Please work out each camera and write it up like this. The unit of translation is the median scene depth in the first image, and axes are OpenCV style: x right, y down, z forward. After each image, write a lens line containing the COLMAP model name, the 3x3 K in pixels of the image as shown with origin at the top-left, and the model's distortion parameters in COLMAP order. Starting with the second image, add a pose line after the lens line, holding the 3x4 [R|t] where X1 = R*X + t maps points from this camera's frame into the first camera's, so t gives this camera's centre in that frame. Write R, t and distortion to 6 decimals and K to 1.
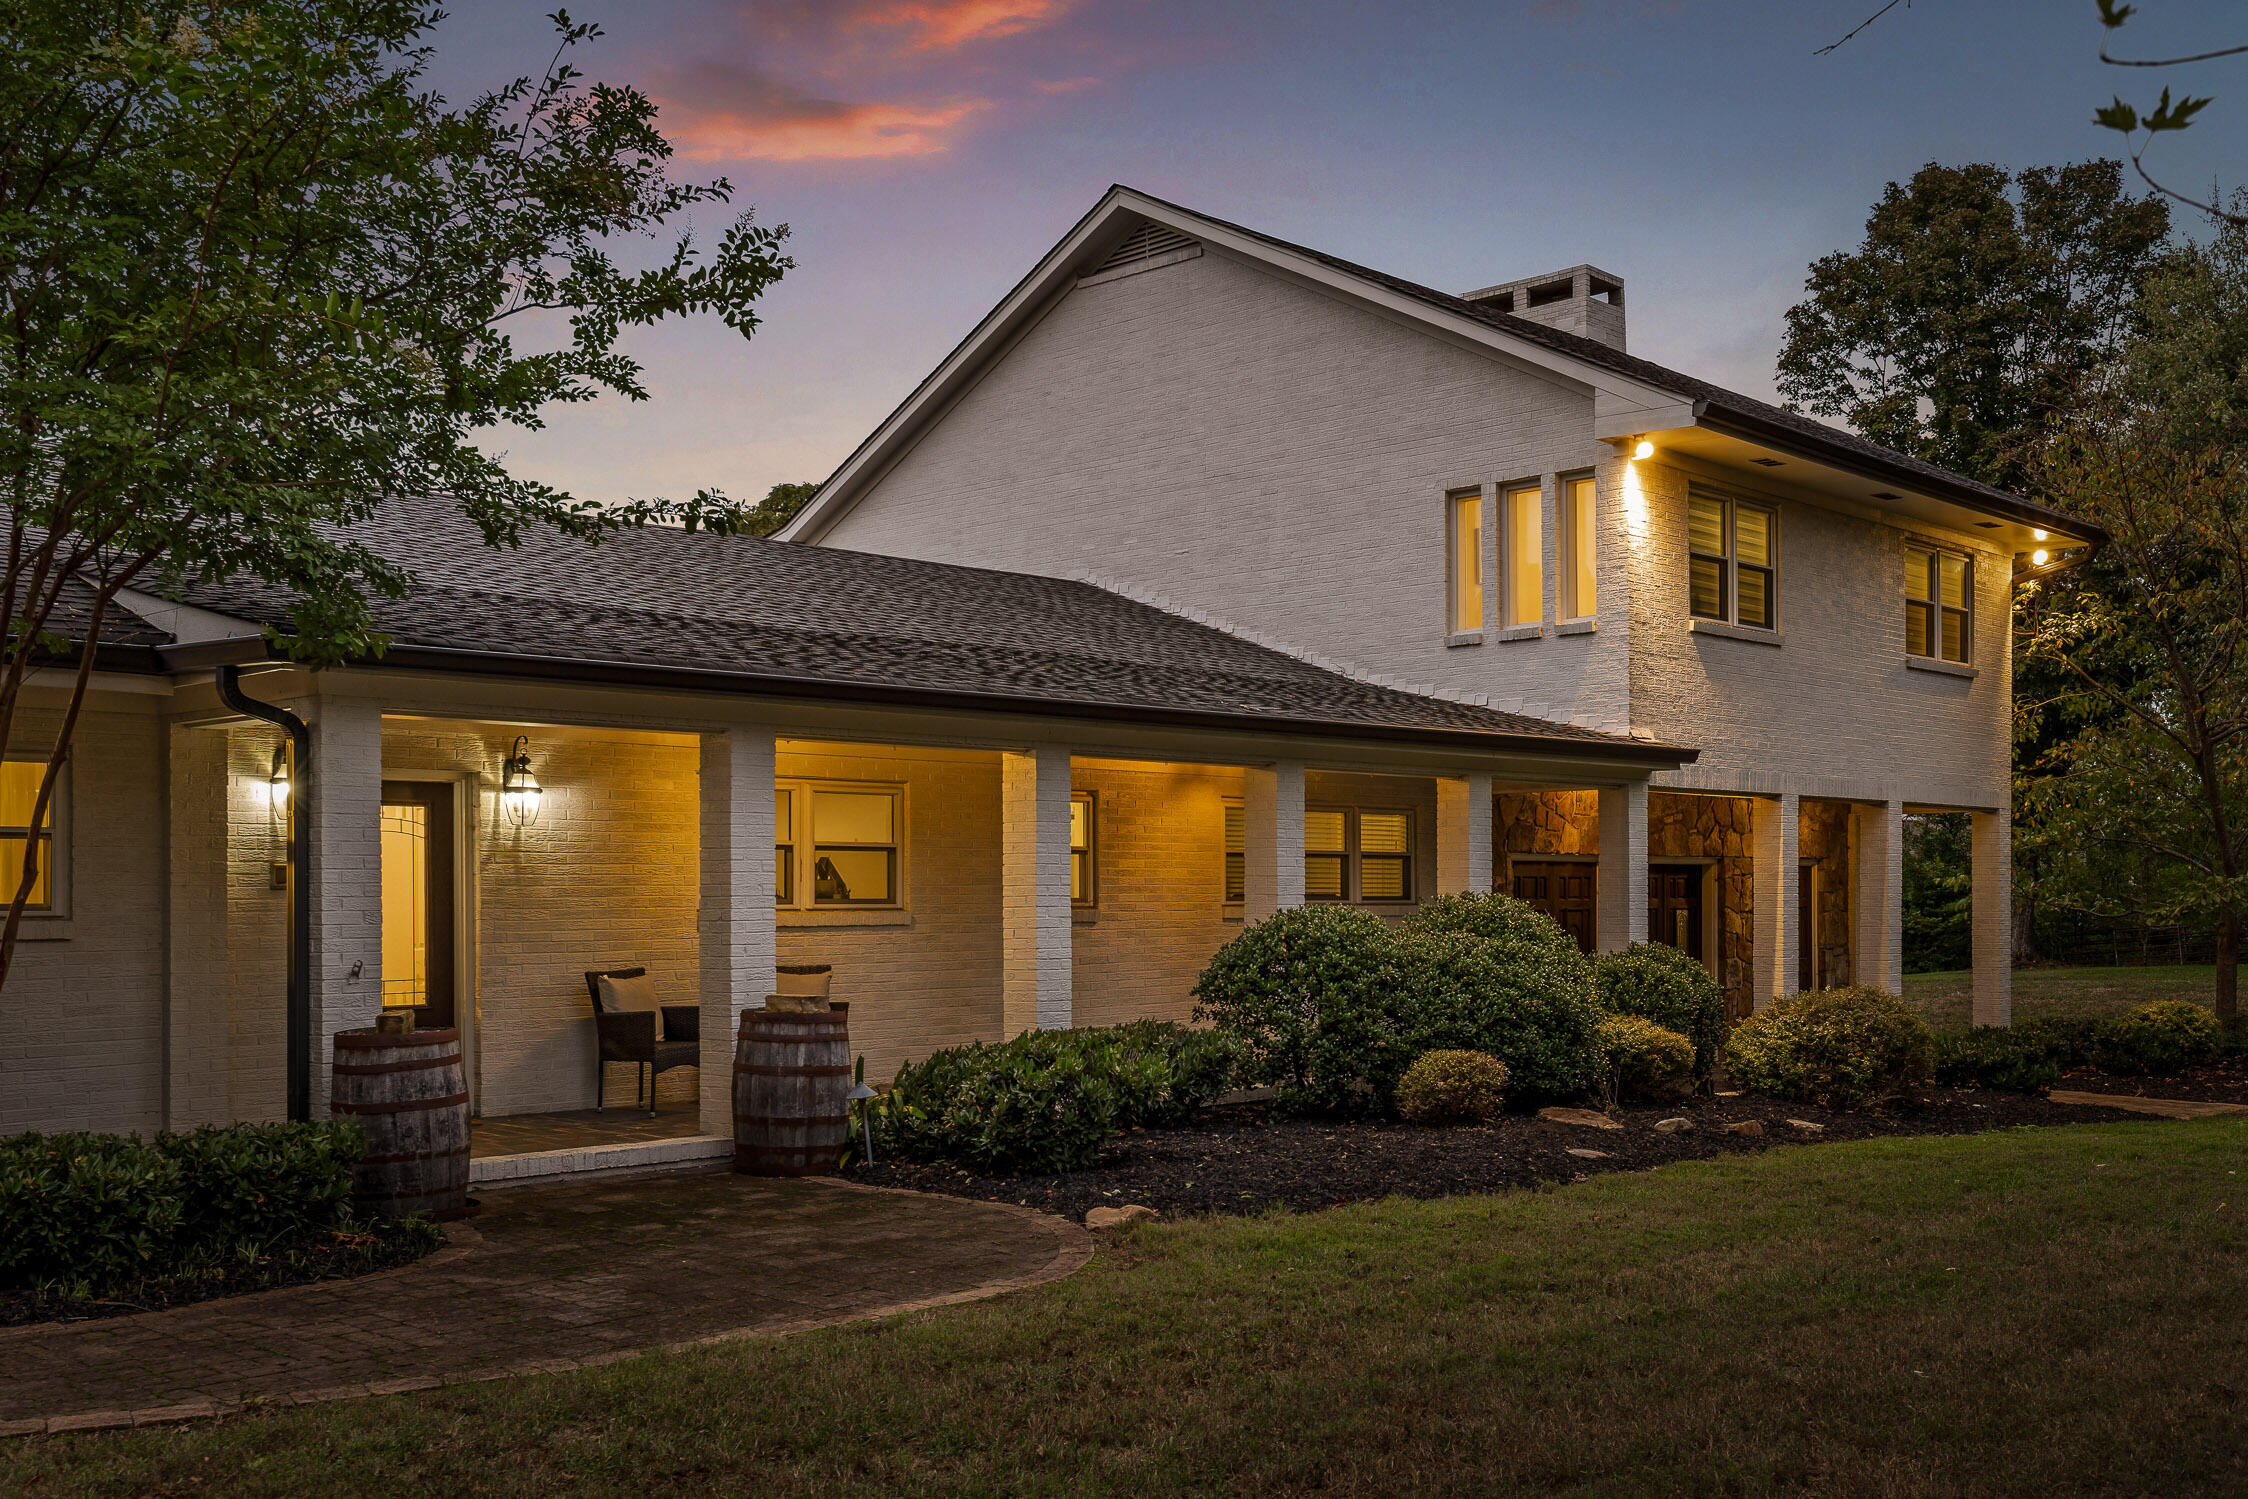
lens RADIAL K [[2208.7, 0, 1117.1], [0, 2208.7, 747.2], [0, 0, 1]] dist [0.065093, 0.000000]
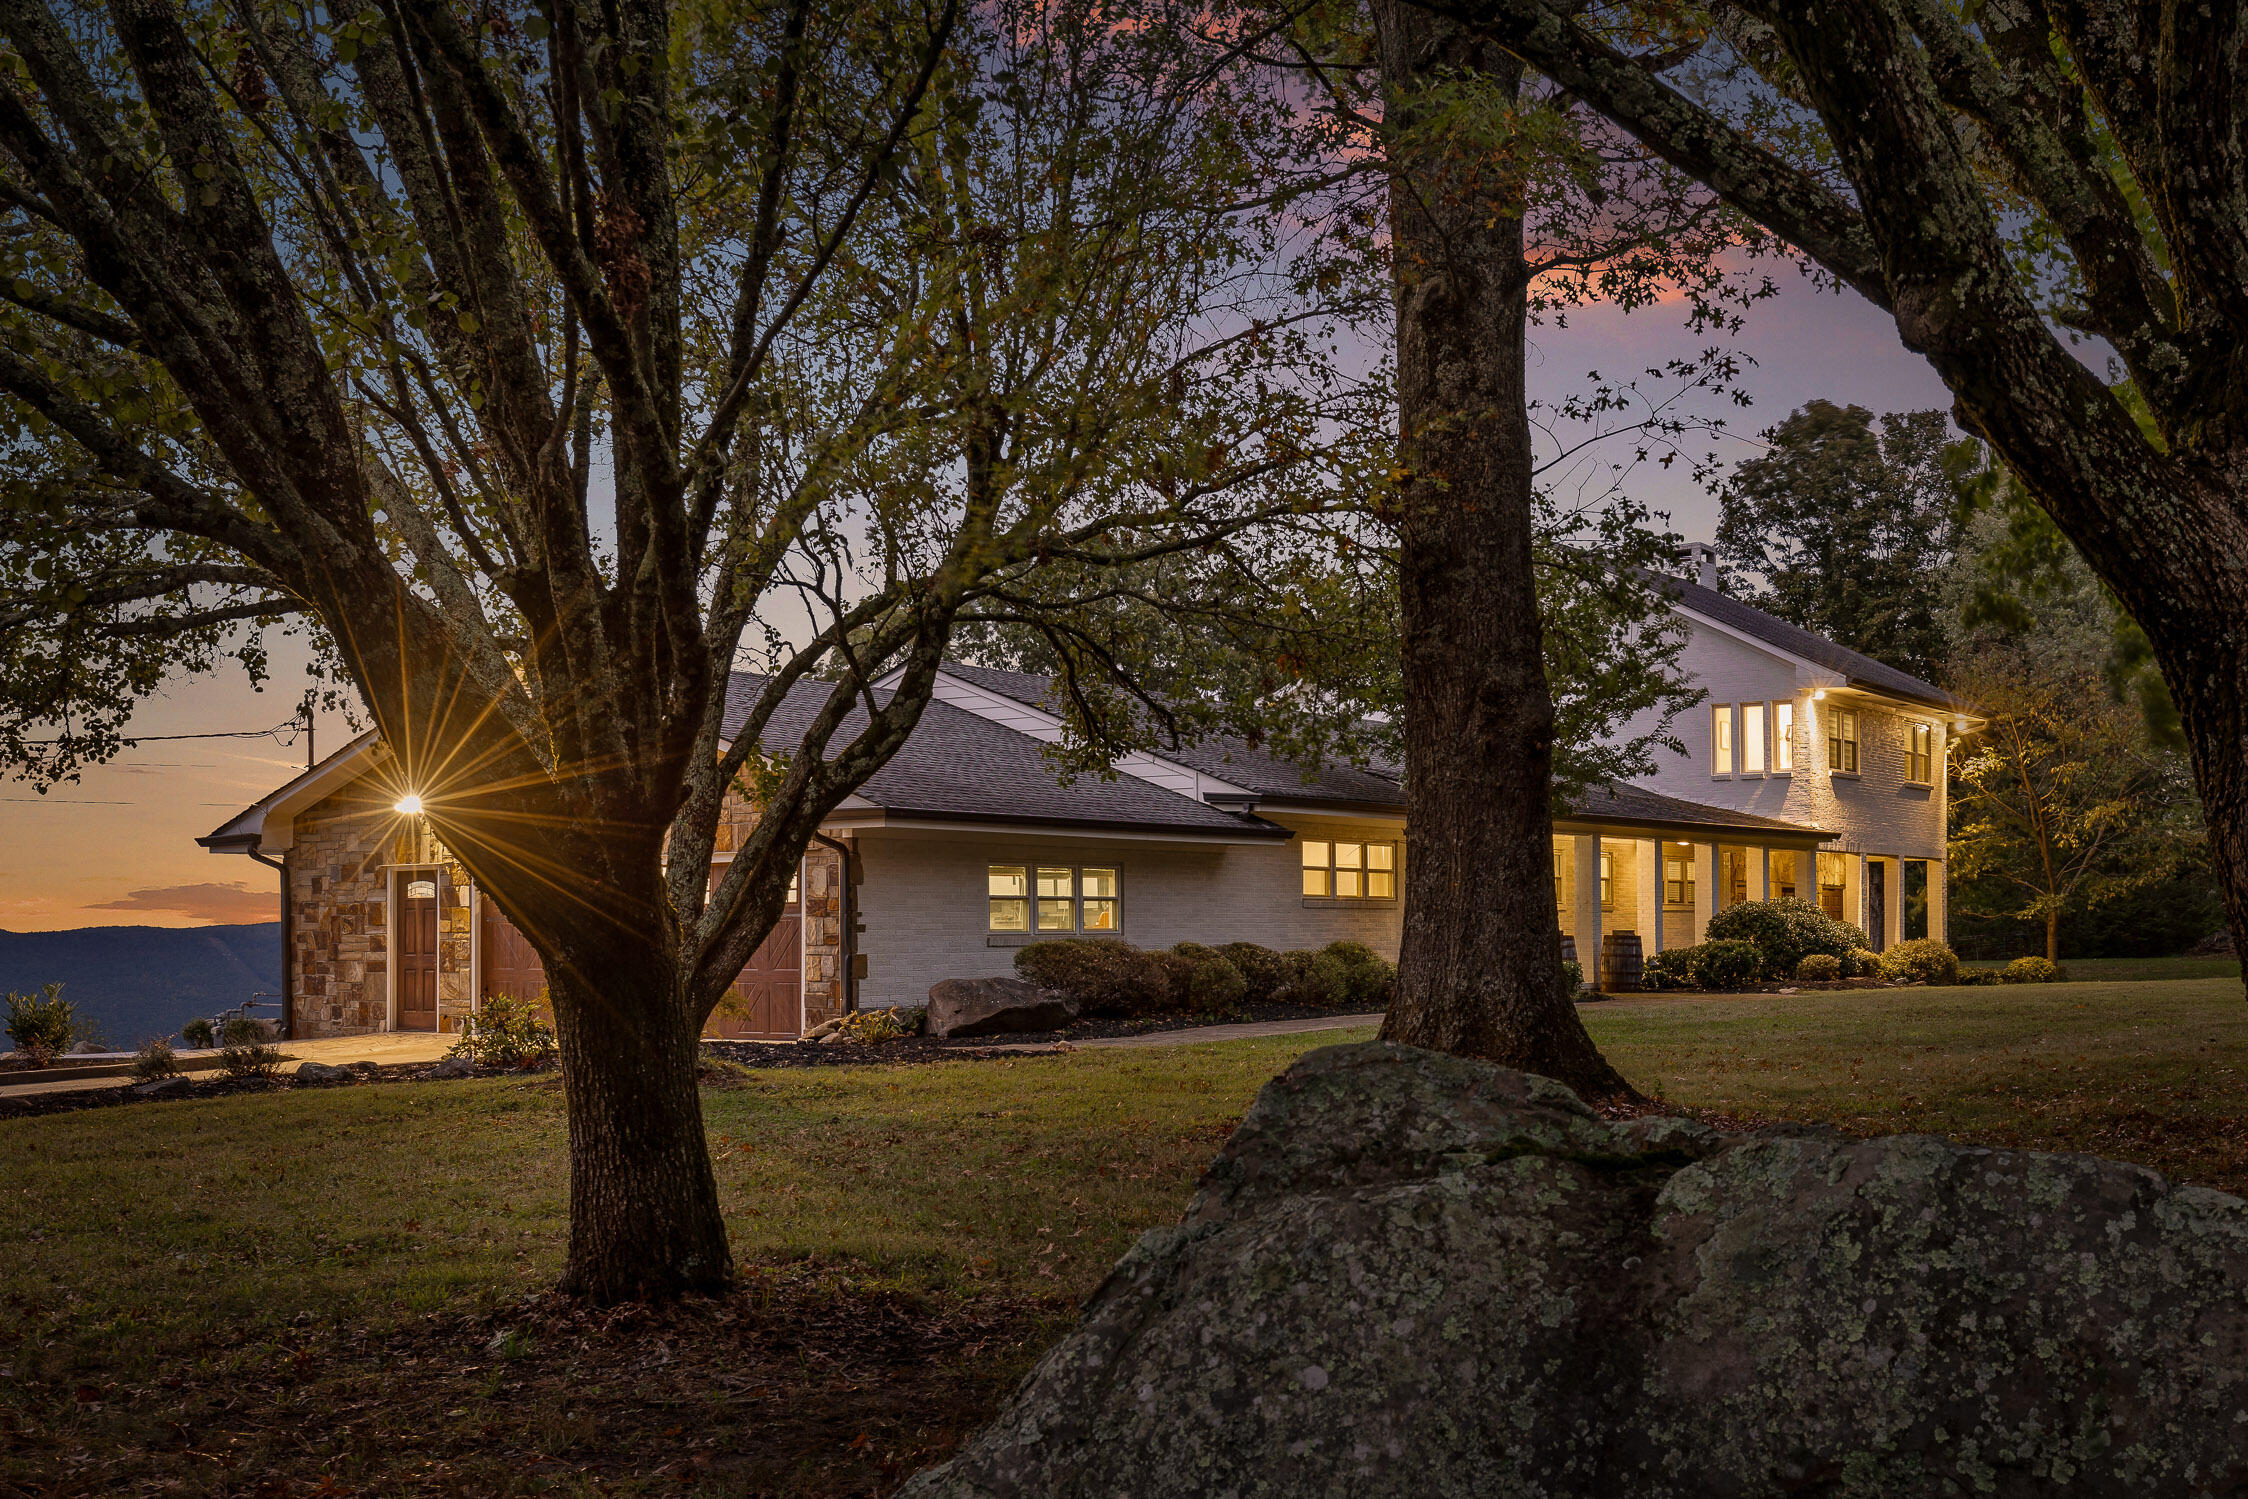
lens RADIAL K [[2208.7, 0, 1130.2], [0, 2208.7, 749.8], [0, 0, 1]] dist [0.065093, 0.000000]
pose [[0.993827, 0.015832, 0.109804, -0.266962], [-0.015137, 0.999860, -0.007157, -0.021536], [-0.109901, 0.005451, 0.993928, -0.432780]]
